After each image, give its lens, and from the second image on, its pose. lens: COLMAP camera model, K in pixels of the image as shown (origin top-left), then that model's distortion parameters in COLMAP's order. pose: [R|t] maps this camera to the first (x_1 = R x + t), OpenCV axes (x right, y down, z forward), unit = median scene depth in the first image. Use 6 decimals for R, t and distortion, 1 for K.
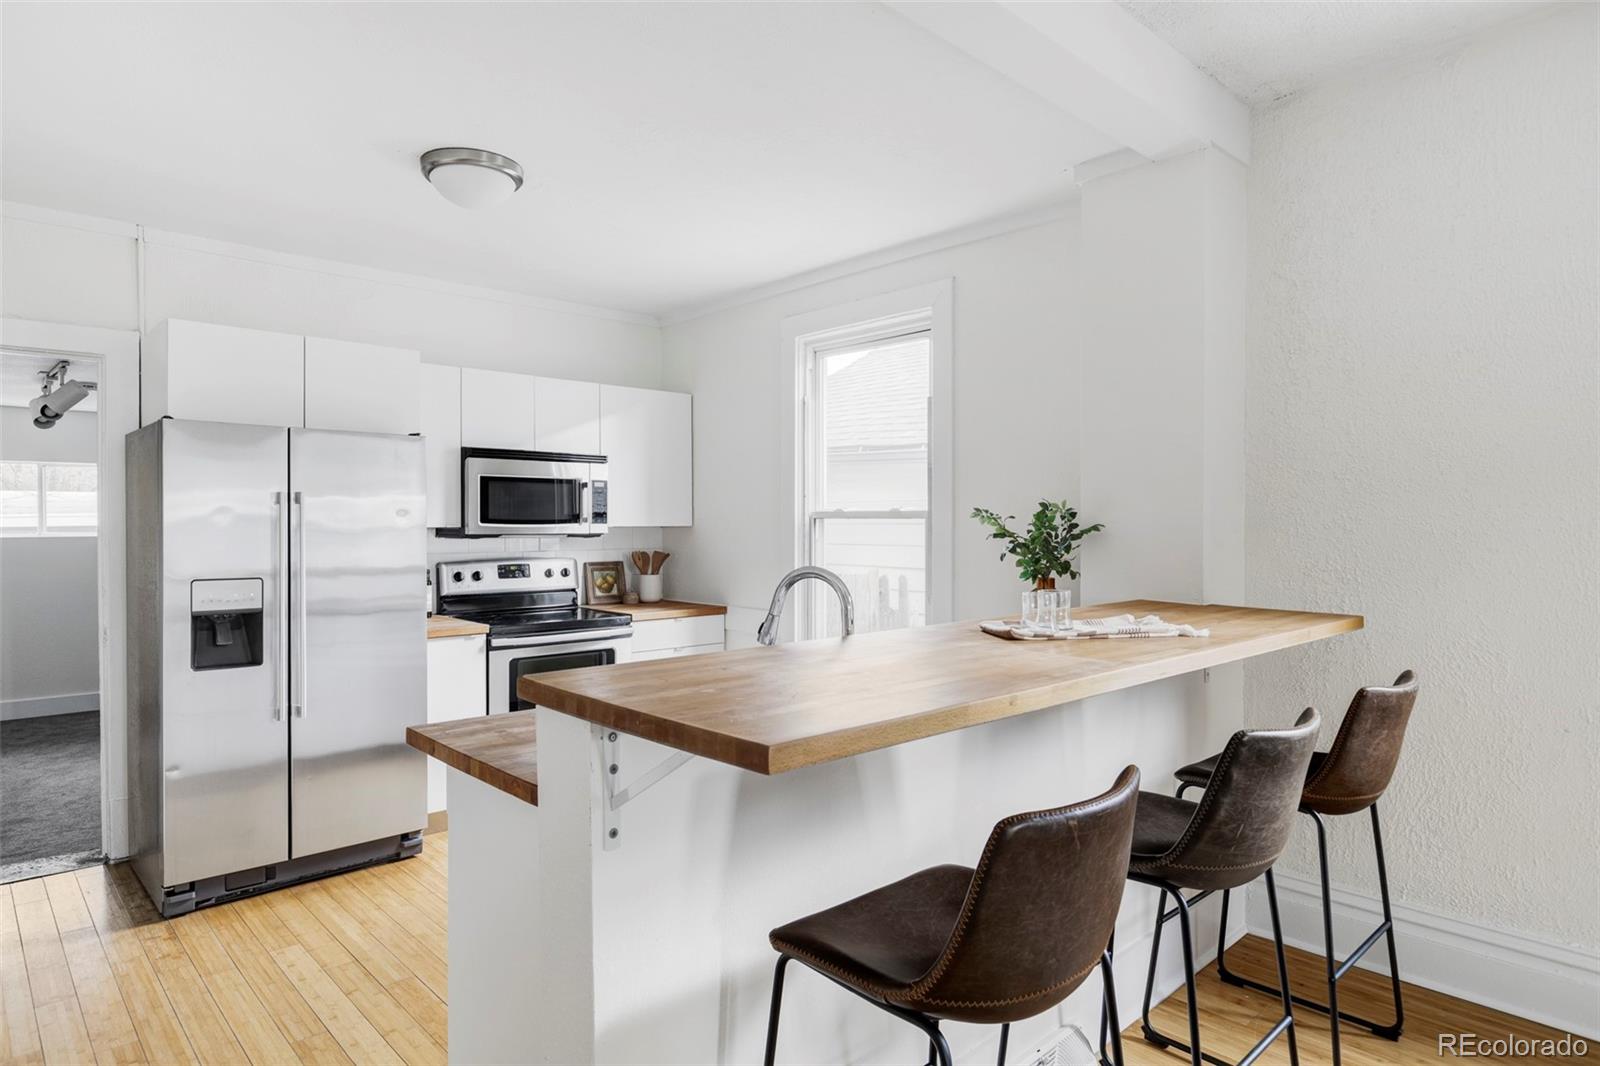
lens RADIAL K [[919.9, 0, 800.0], [0, 919.9, 533.0], [0, 0, 1]] dist [0.001966, 0.000432]
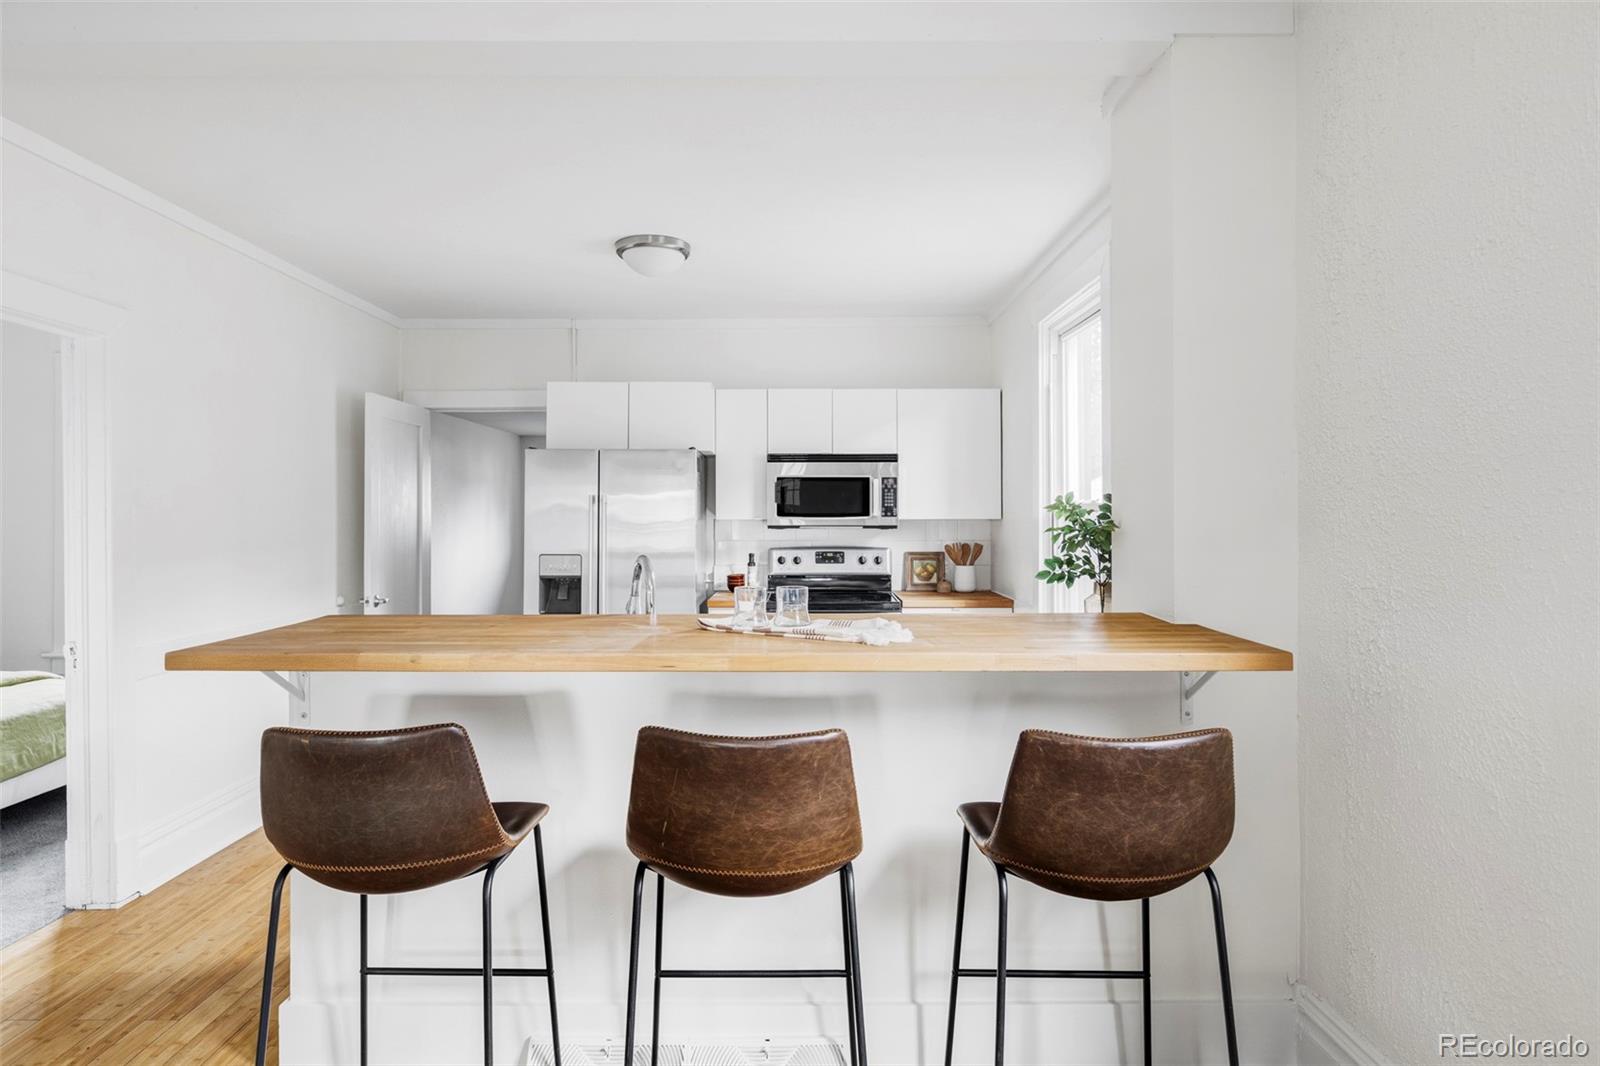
lens RADIAL K [[909.0, 0, 788.6], [0, 909.0, 512.6], [0, 0, 1]] dist [0.002226, 0.000862]
pose [[0.727414, -0.002120, -0.686196, 0.449185], [-0.005742, 0.999941, -0.009176, -0.004561], [0.686175, 0.010615, 0.727359, 0.129556]]
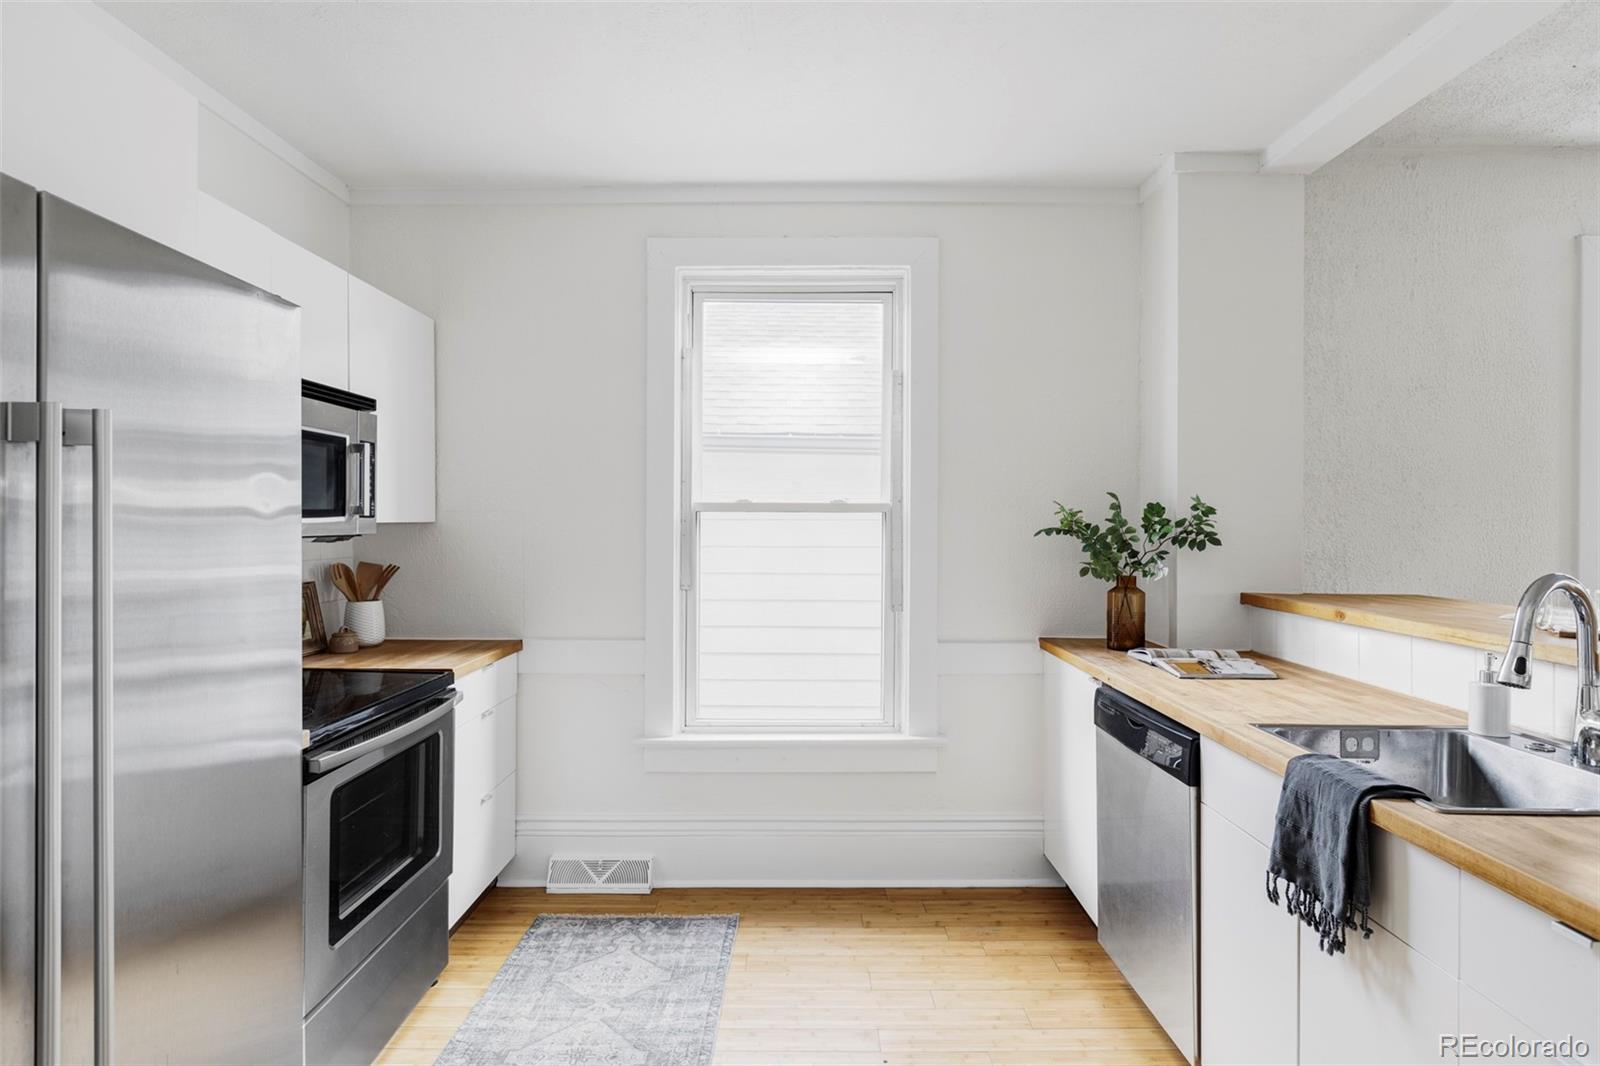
lens RADIAL K [[850.8, 0, 800.0], [0, 850.8, 533.0], [0, 0, 1]] dist [0.035801, 0.000112]
pose [[0.681215, -0.007294, 0.732047, -0.434478], [0.006384, 0.999972, 0.004022, -0.000802], [-0.732056, 0.001934, 0.681242, 0.451406]]
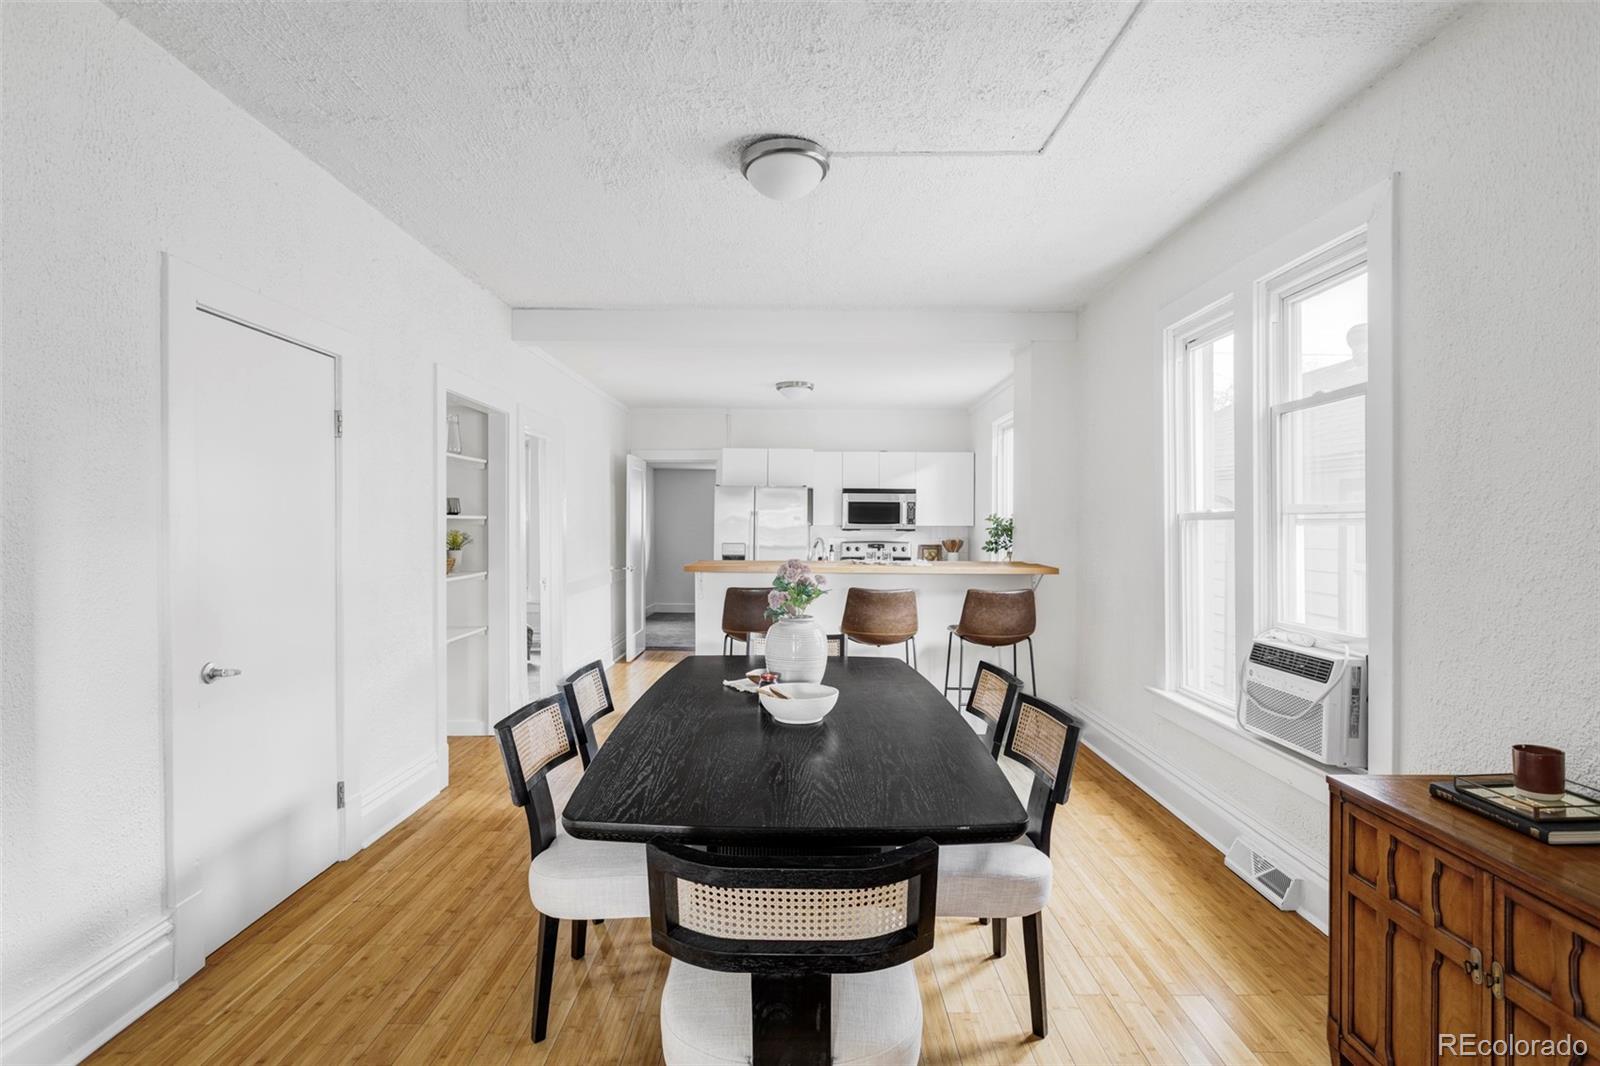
lens RADIAL K [[818.6, 0, 800.0], [0, 818.6, 533.0], [0, 0, 1]] dist [-0.000678, -0.000094]
pose [[0.728153, 0.010185, -0.685339, 0.823640], [-0.011511, 0.999930, 0.002630, 0.006840], [0.685318, 0.005974, 0.728220, -0.443134]]
